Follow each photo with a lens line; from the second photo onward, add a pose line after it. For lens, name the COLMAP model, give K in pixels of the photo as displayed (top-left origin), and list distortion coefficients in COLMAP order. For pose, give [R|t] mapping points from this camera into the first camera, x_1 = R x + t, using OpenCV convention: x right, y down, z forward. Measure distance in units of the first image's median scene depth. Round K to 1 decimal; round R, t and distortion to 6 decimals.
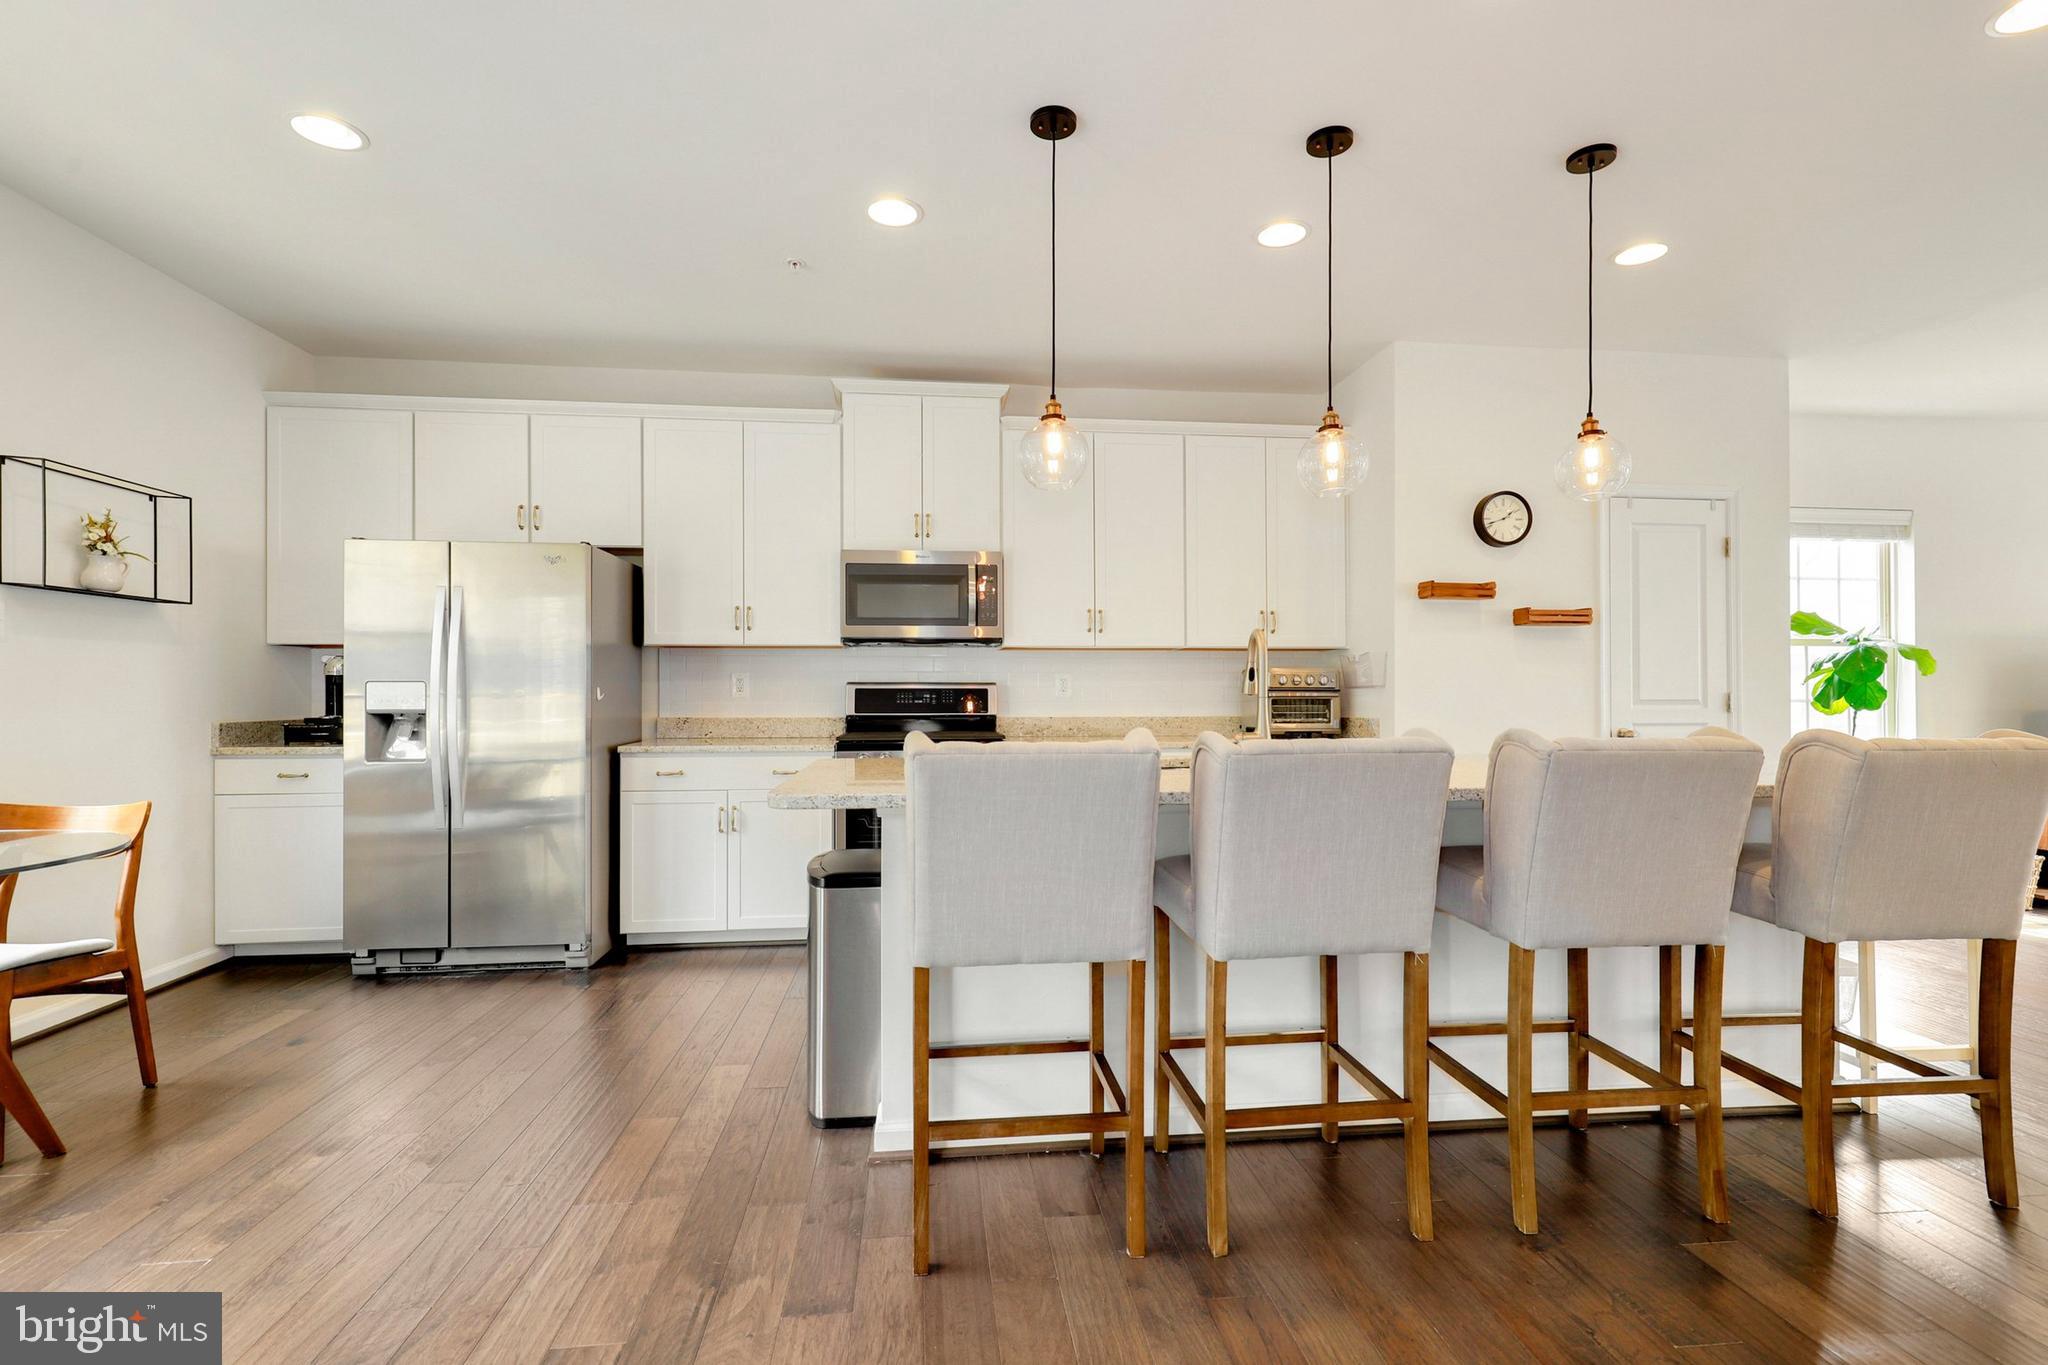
lens RADIAL K [[911.8, 0, 1026.0], [0, 911.8, 686.1], [0, 0, 1]] dist [0.003955, 0.000018]
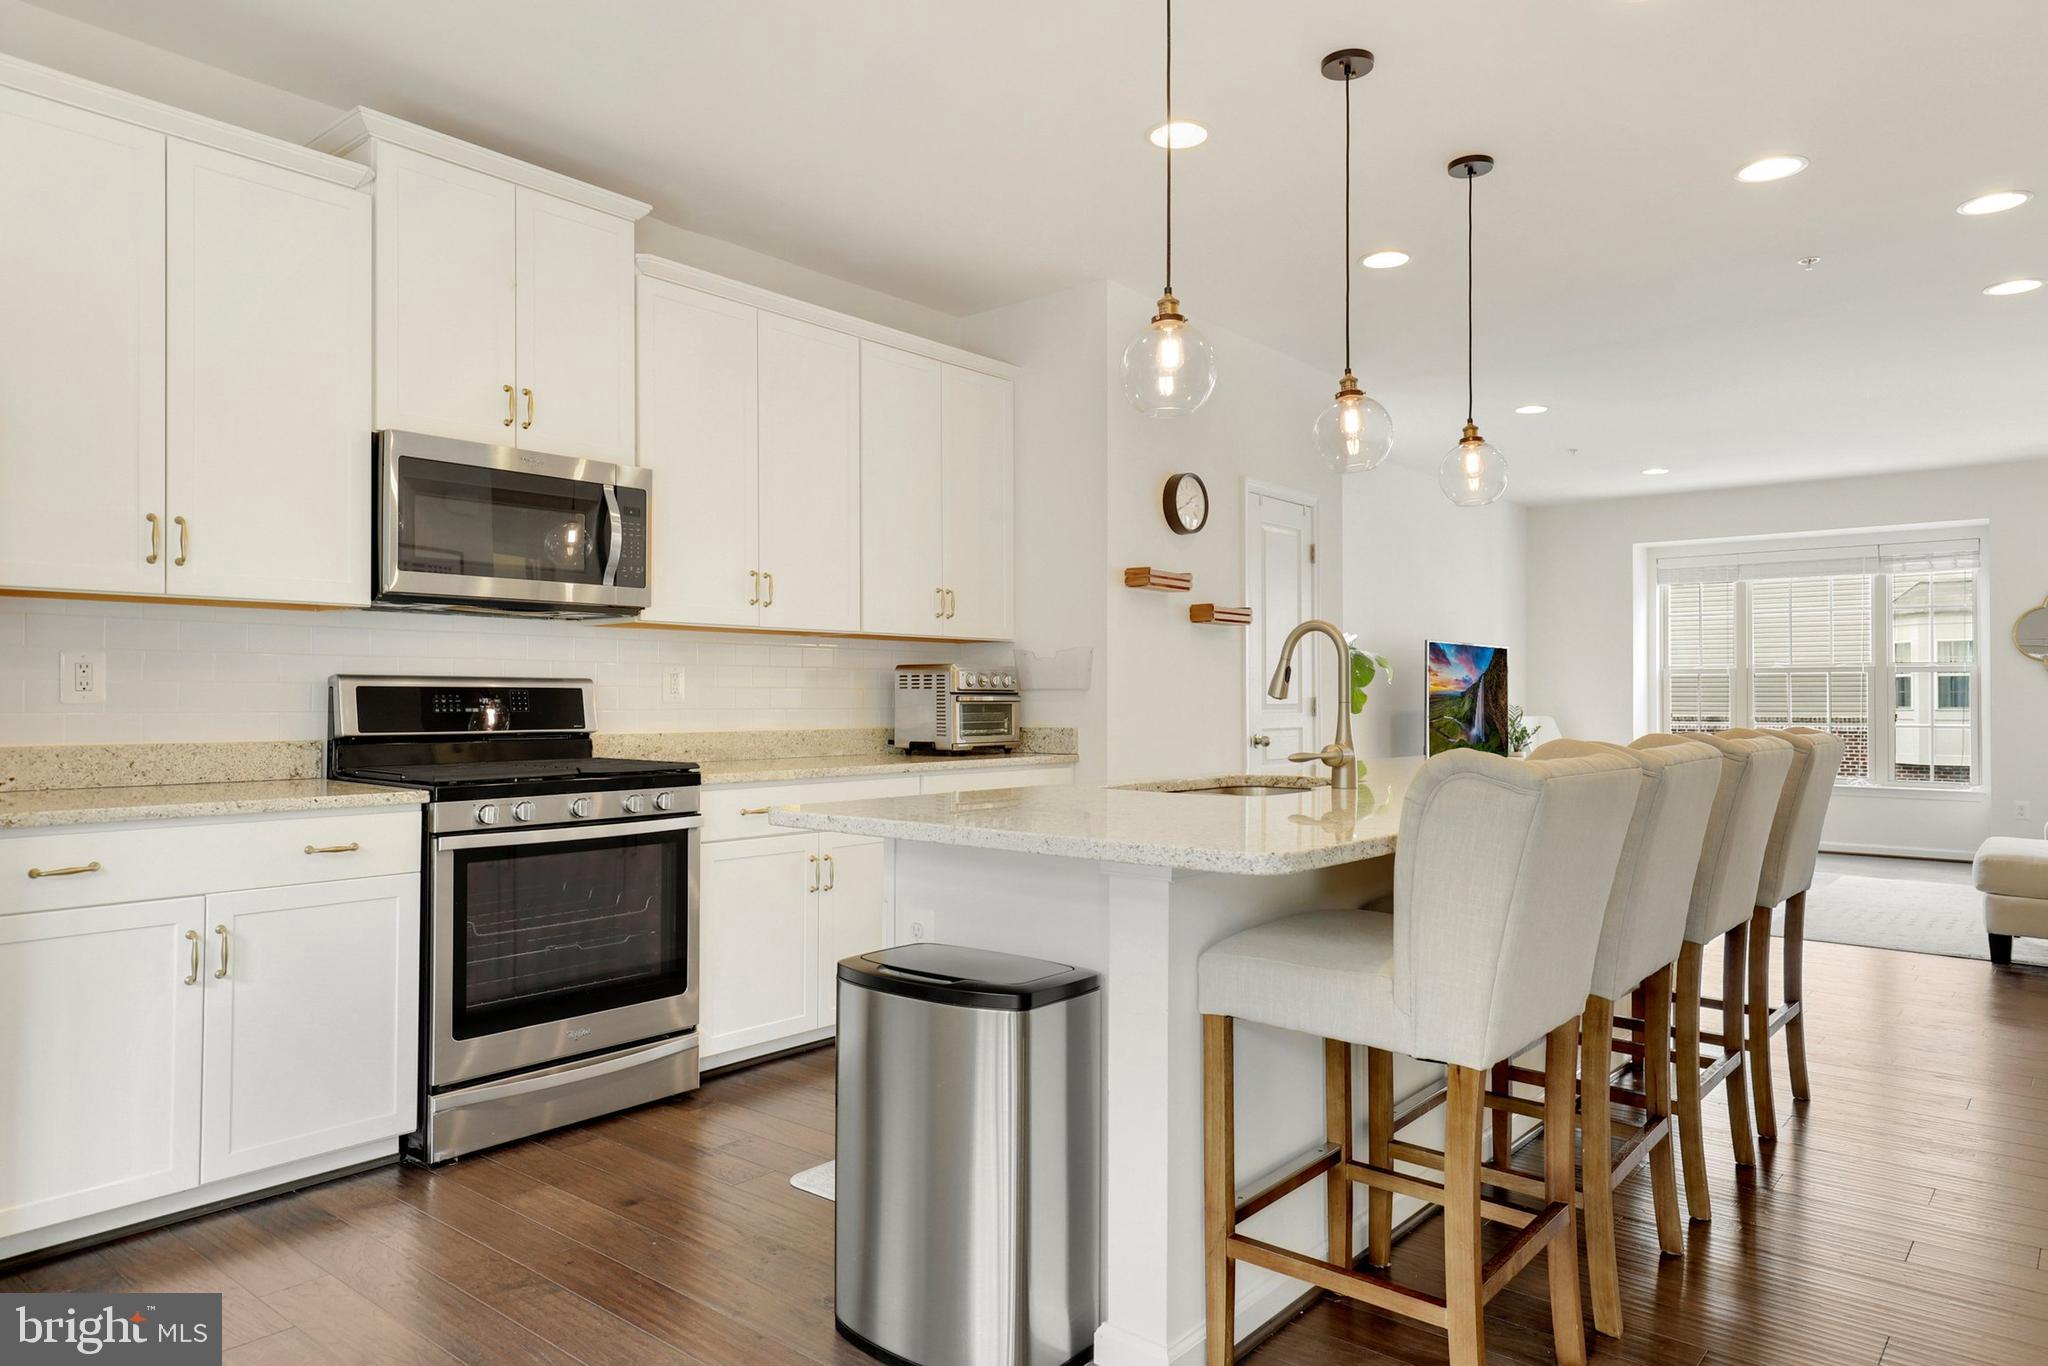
lens RADIAL K [[1259.1, 0, 1023.0], [0, 1259.1, 684.8], [0, 0, 1]] dist [0.001648, 0.001134]
pose [[0.733785, 0.008675, 0.679326, -0.424421], [-0.006593, 0.999962, -0.005648, 0.003659], [-0.679350, -0.000334, 0.733815, 0.192225]]
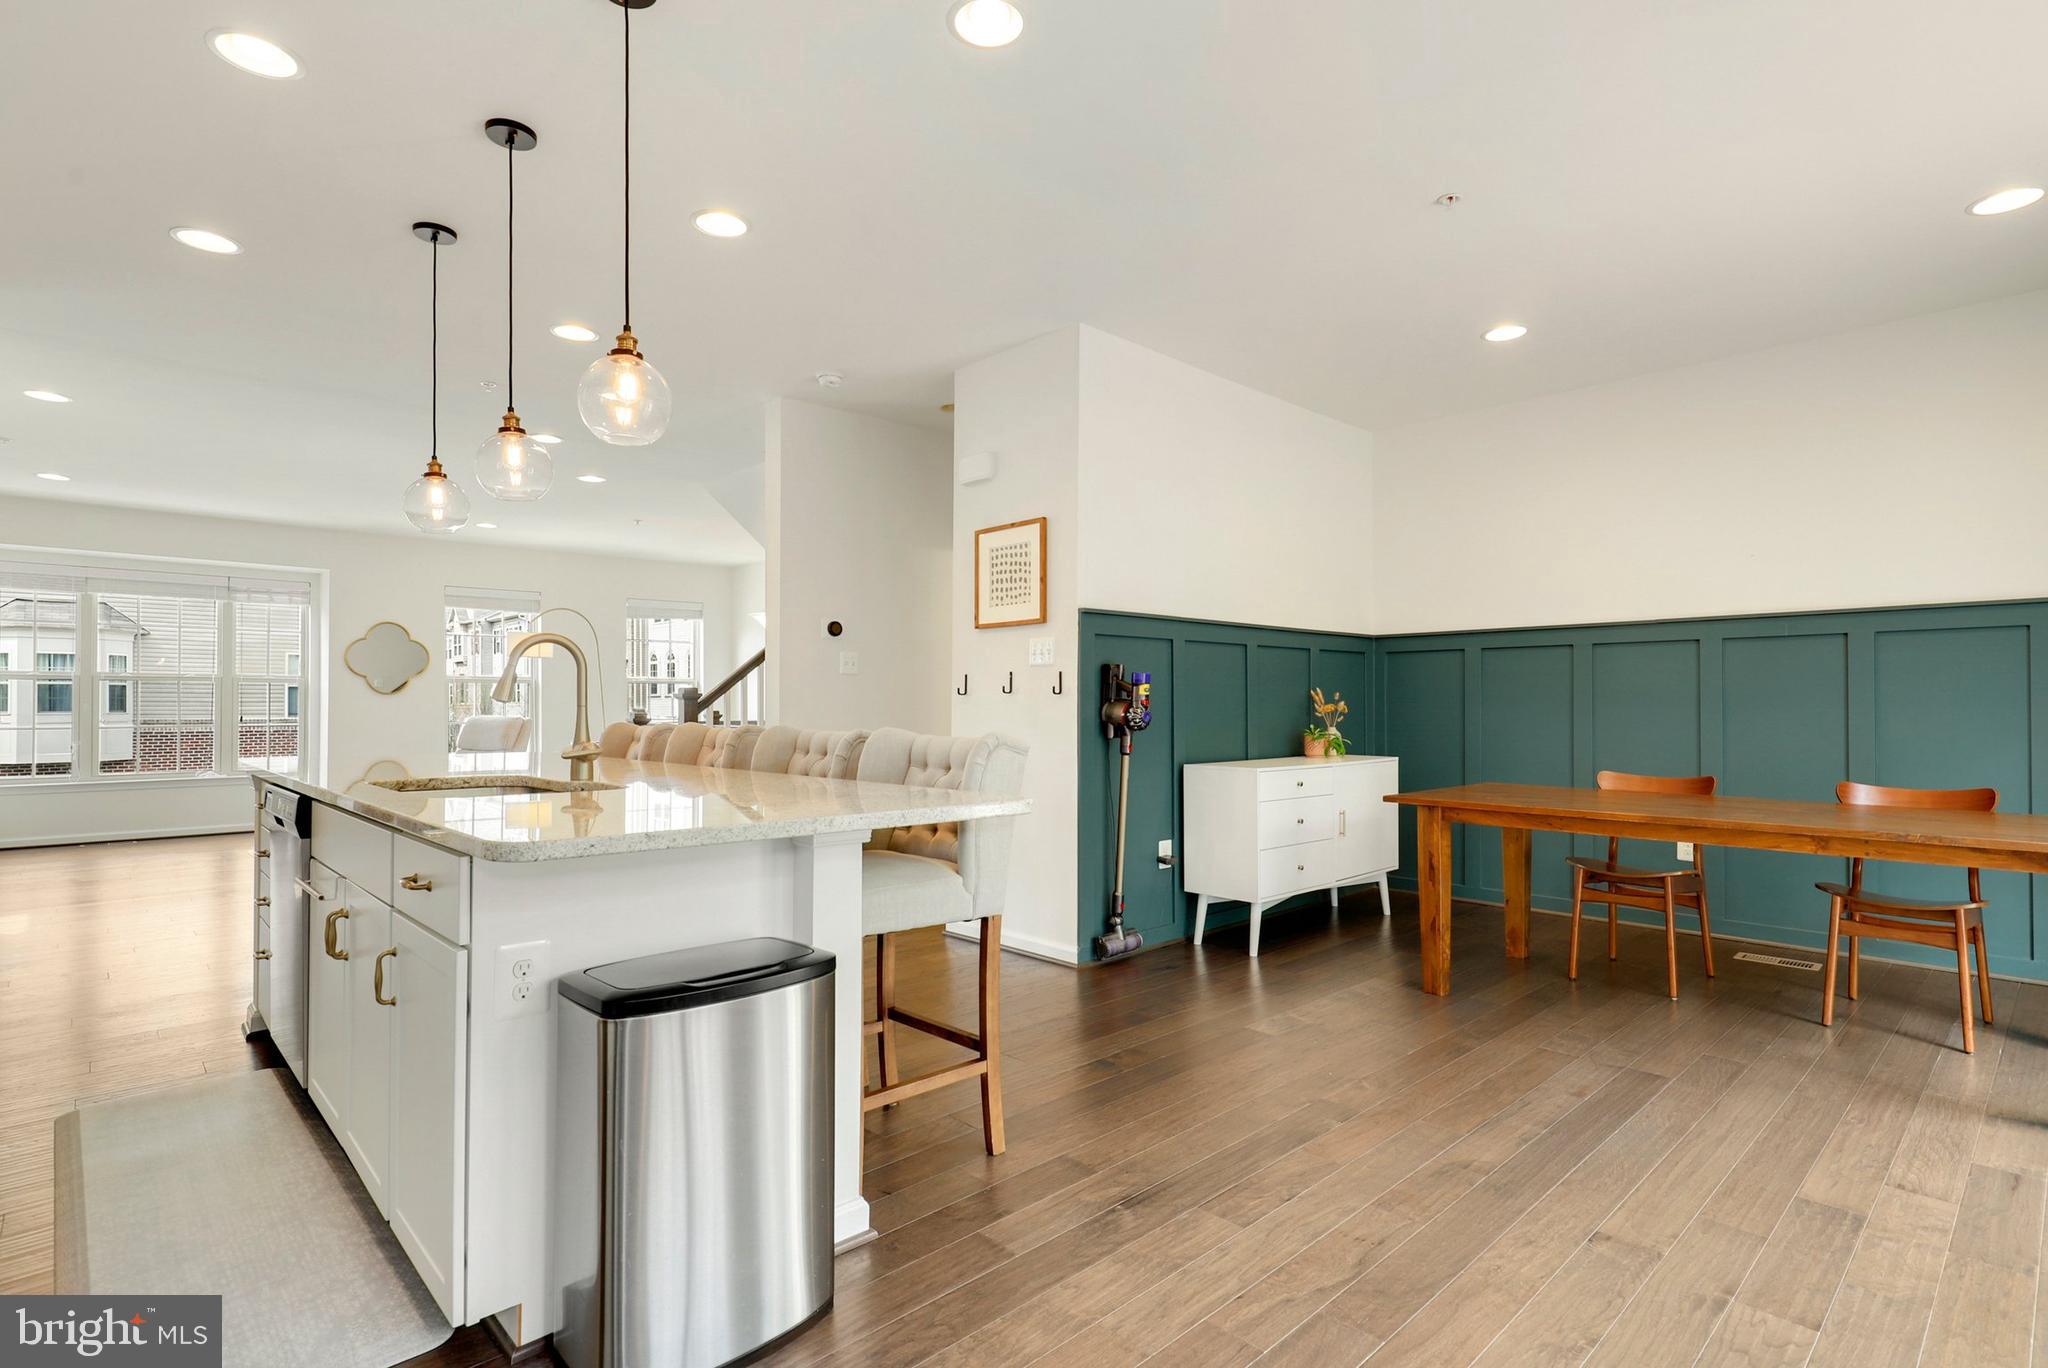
lens RADIAL K [[997.6, 0, 1007.0], [0, 997.6, 699.6], [0, 0, 1]] dist [-0.006530, -0.000389]
pose [[-0.593473, 0.004214, 0.804843, -0.496479], [-0.003681, 0.999962, -0.007950, 0.007528], [-0.804846, -0.007681, -0.593434, 0.712012]]
